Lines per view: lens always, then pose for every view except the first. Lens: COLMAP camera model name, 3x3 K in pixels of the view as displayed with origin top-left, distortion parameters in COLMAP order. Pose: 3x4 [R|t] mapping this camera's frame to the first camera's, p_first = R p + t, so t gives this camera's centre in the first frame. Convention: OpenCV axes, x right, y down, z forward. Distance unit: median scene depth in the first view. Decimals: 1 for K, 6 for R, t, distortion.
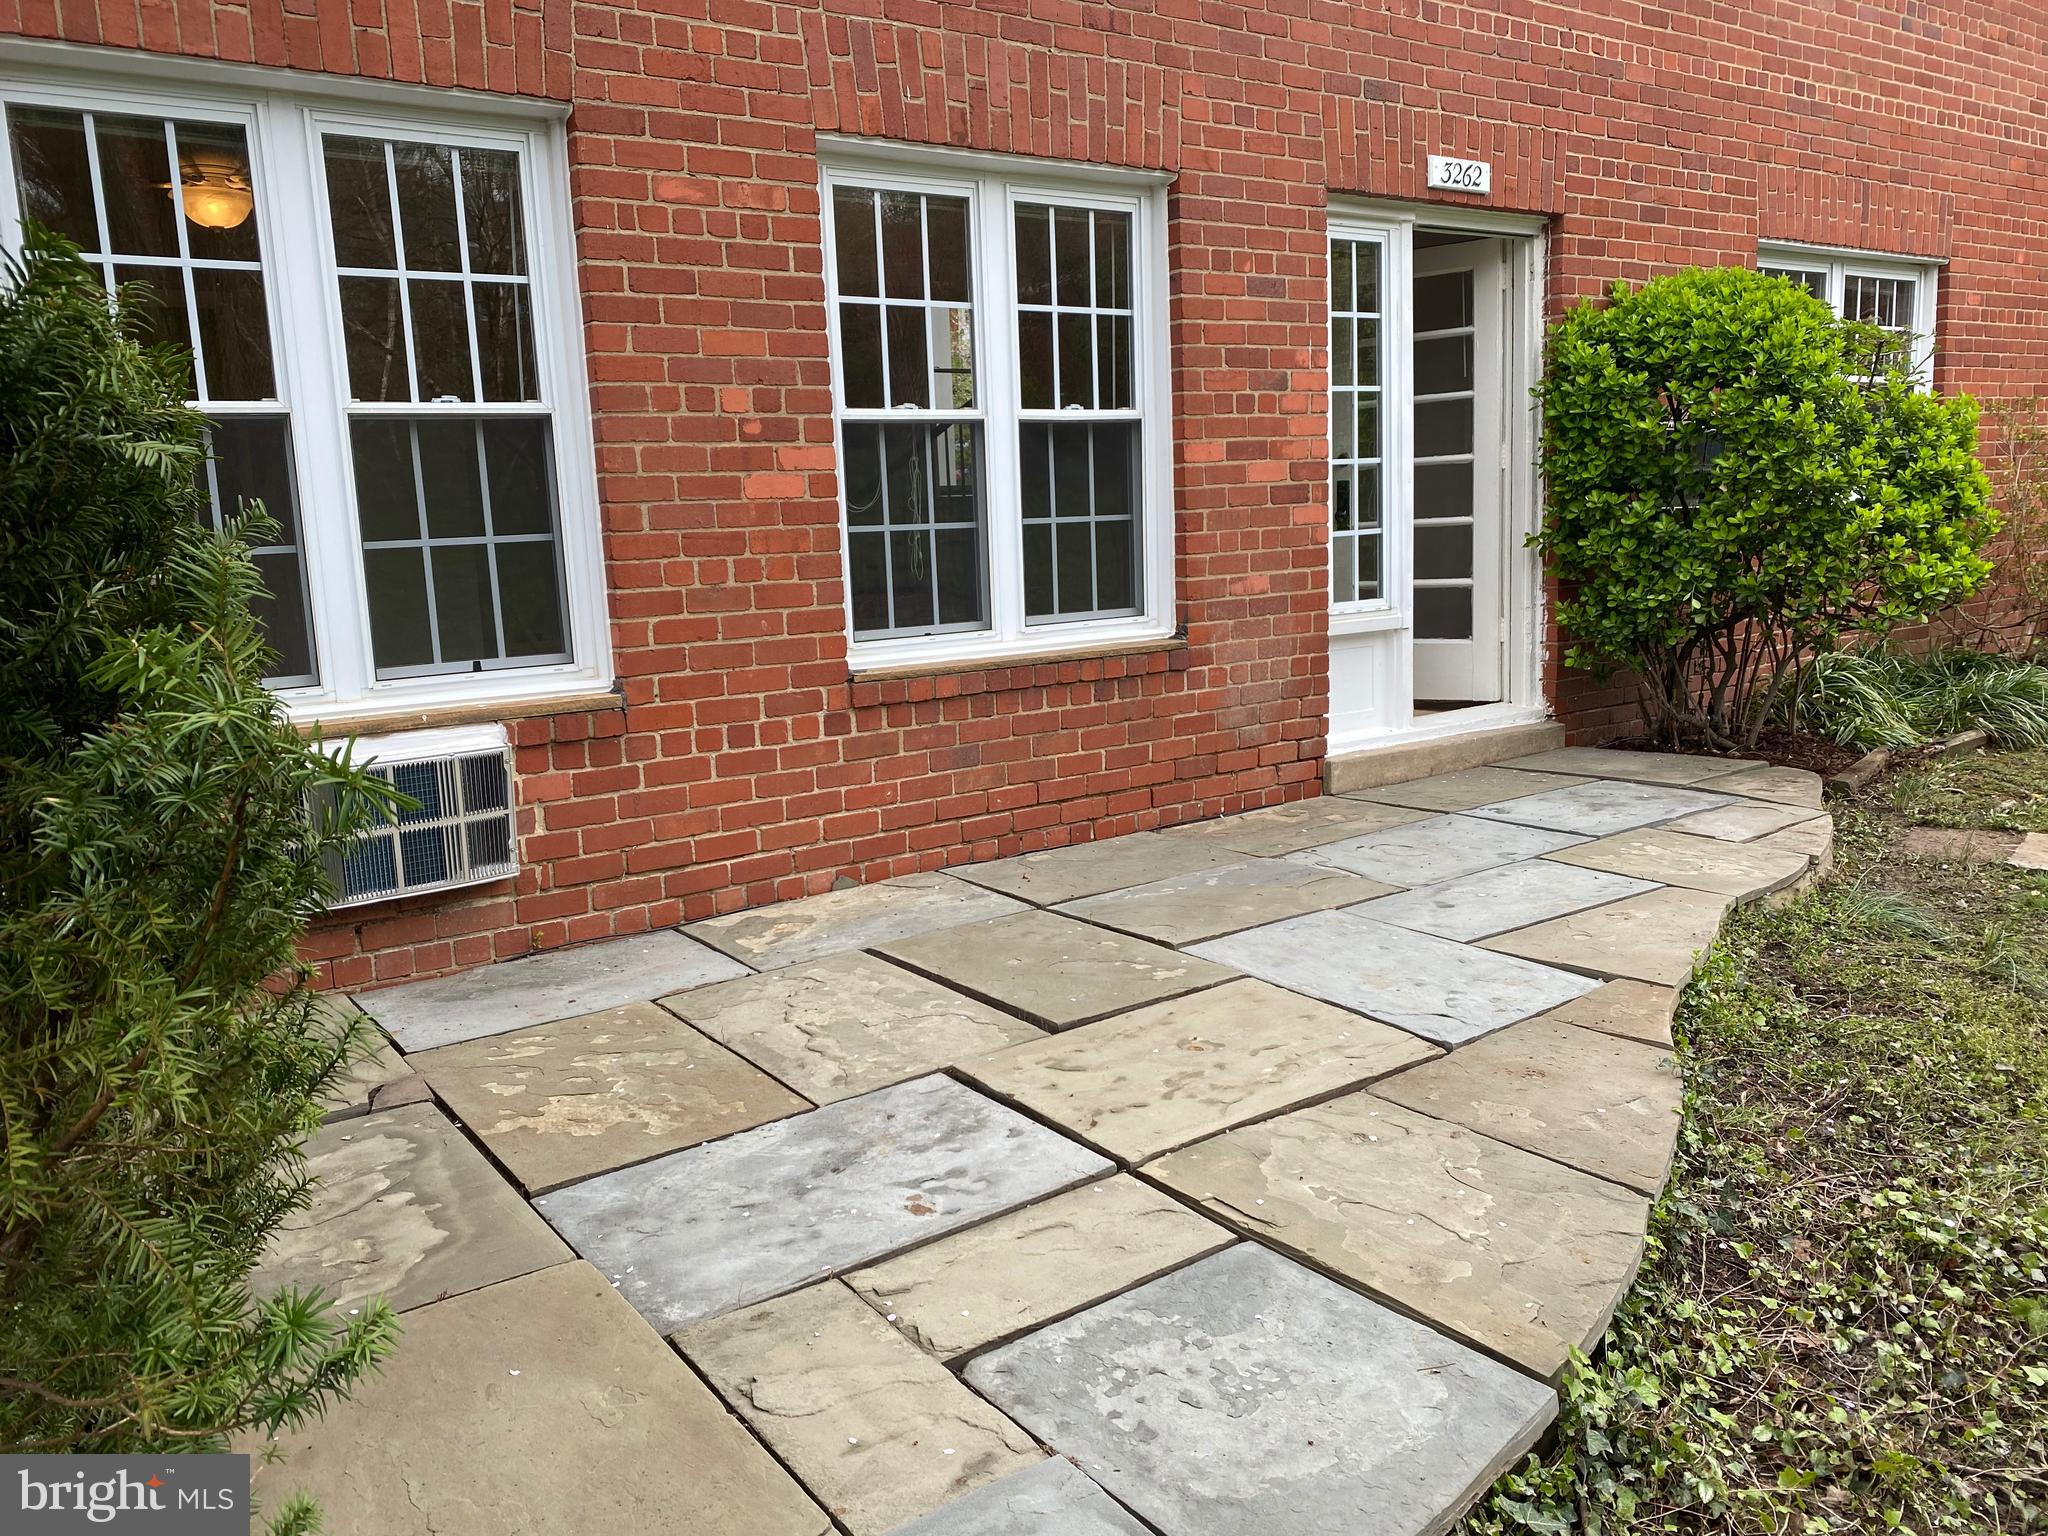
lens RADIAL K [[1583.0, 0, 1017.8], [0, 1583.0, 759.6], [0, 0, 1]] dist [0.010867, -0.003050]
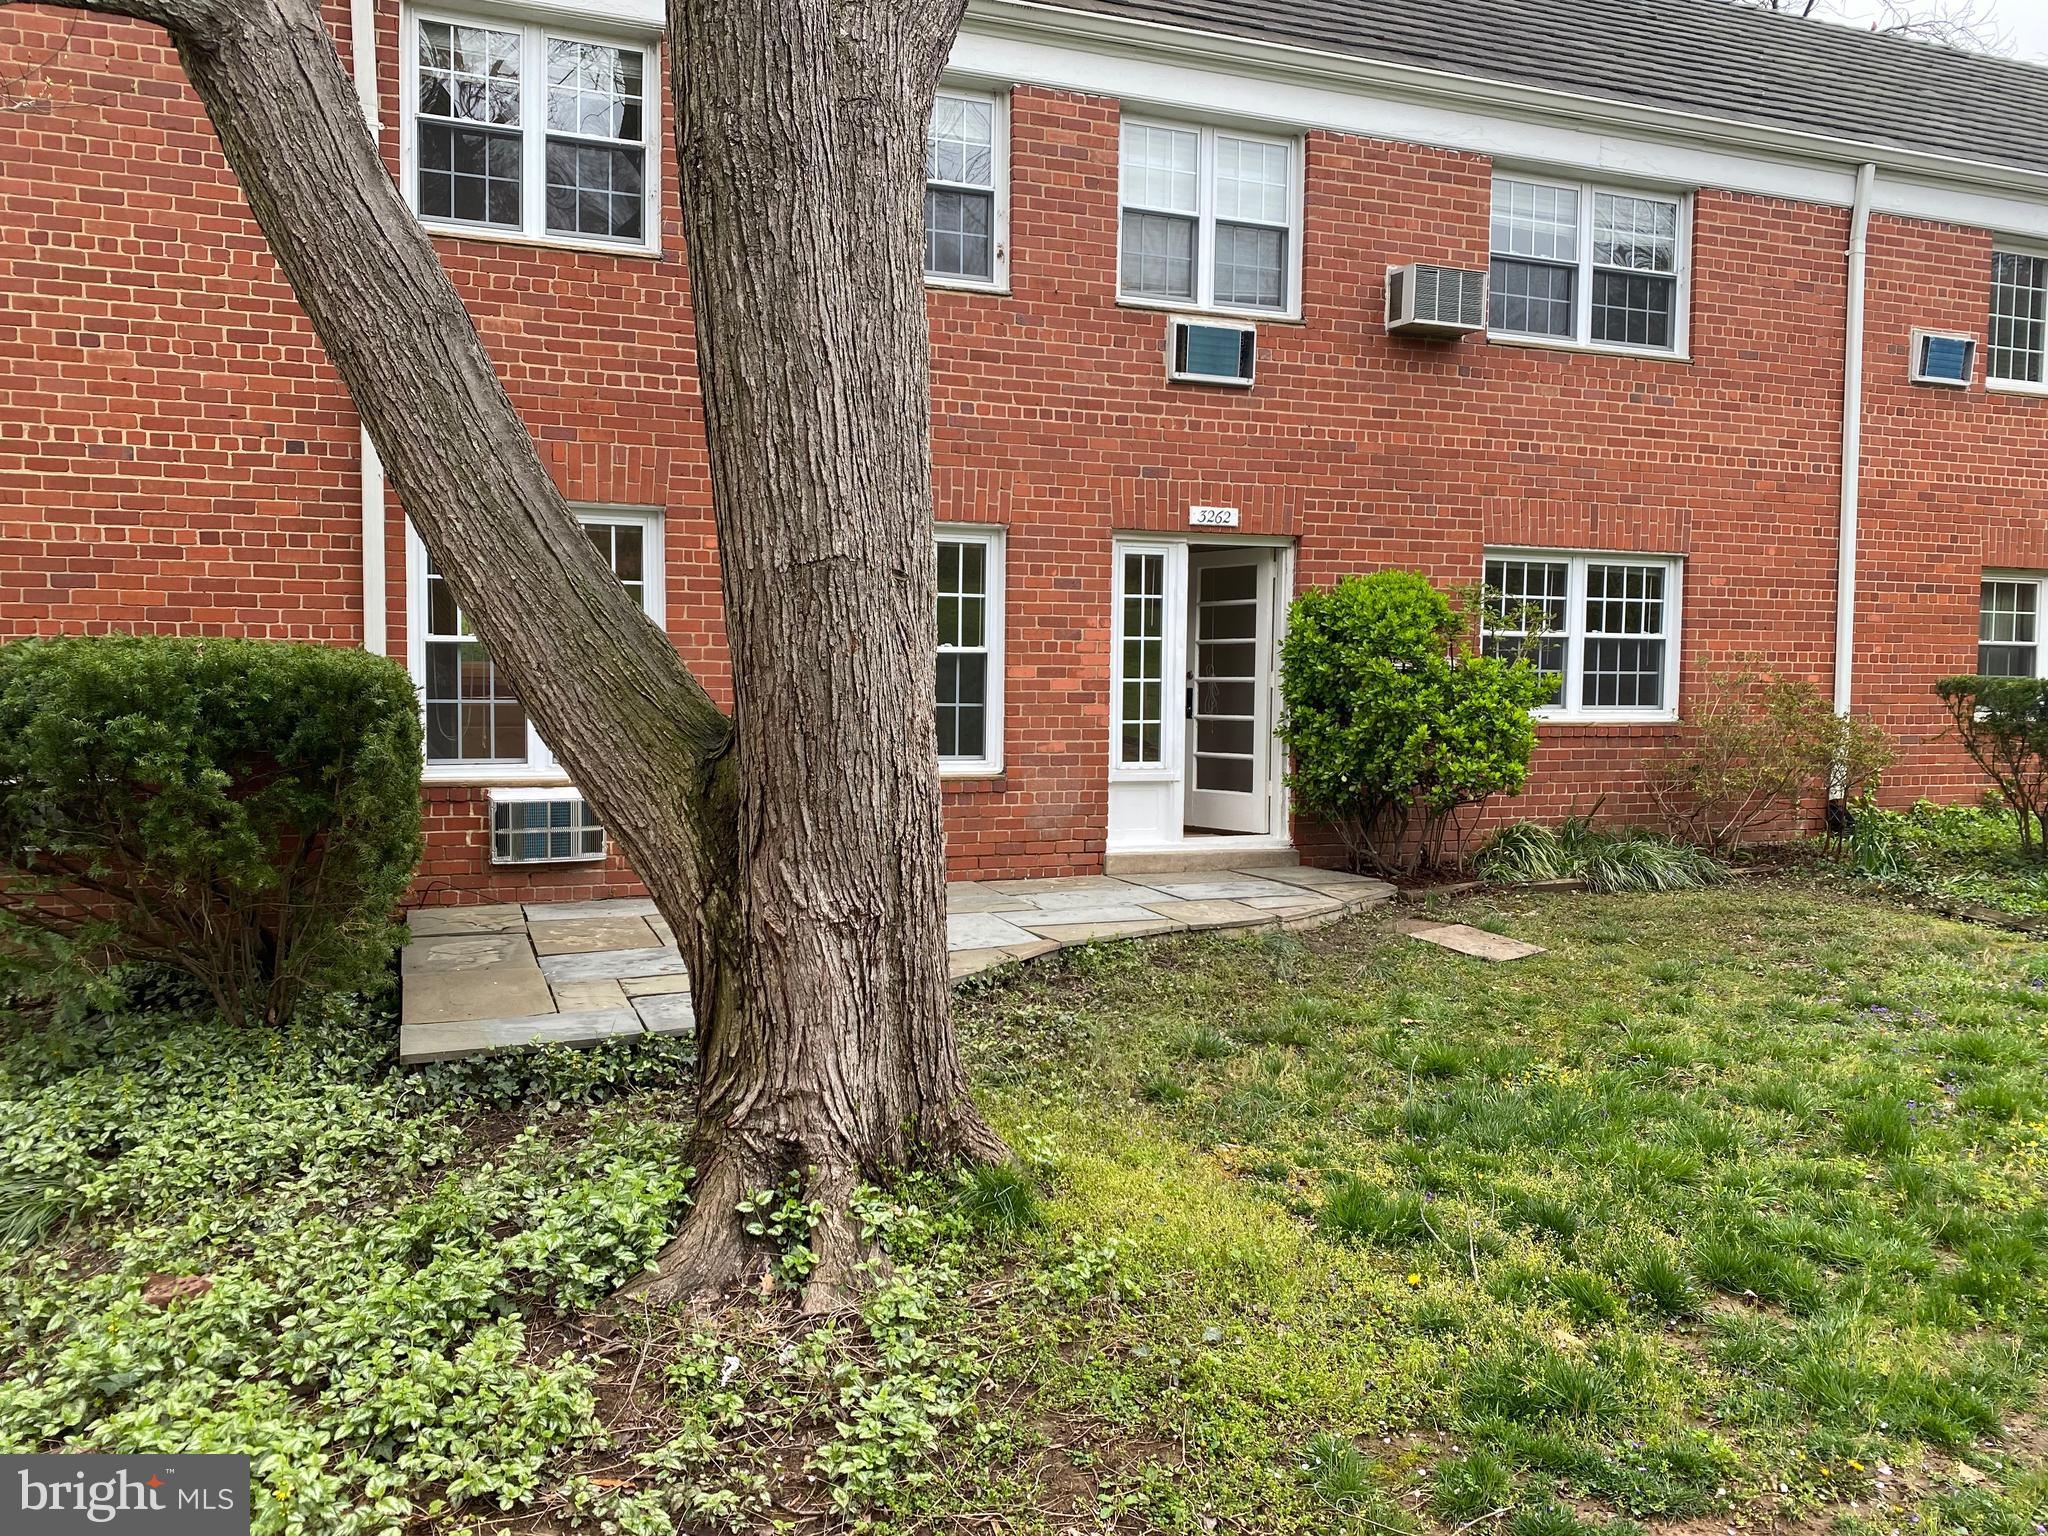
lens RADIAL K [[1556.5, 0, 1024.9], [0, 1556.5, 749.2], [0, 0, 1]] dist [0.075855, -0.138843]
pose [[0.969253, 0.066383, -0.236945, 0.490171], [-0.089057, 0.992281, -0.086303, 0.039355], [0.229386, 0.104751, 0.967682, -0.626283]]
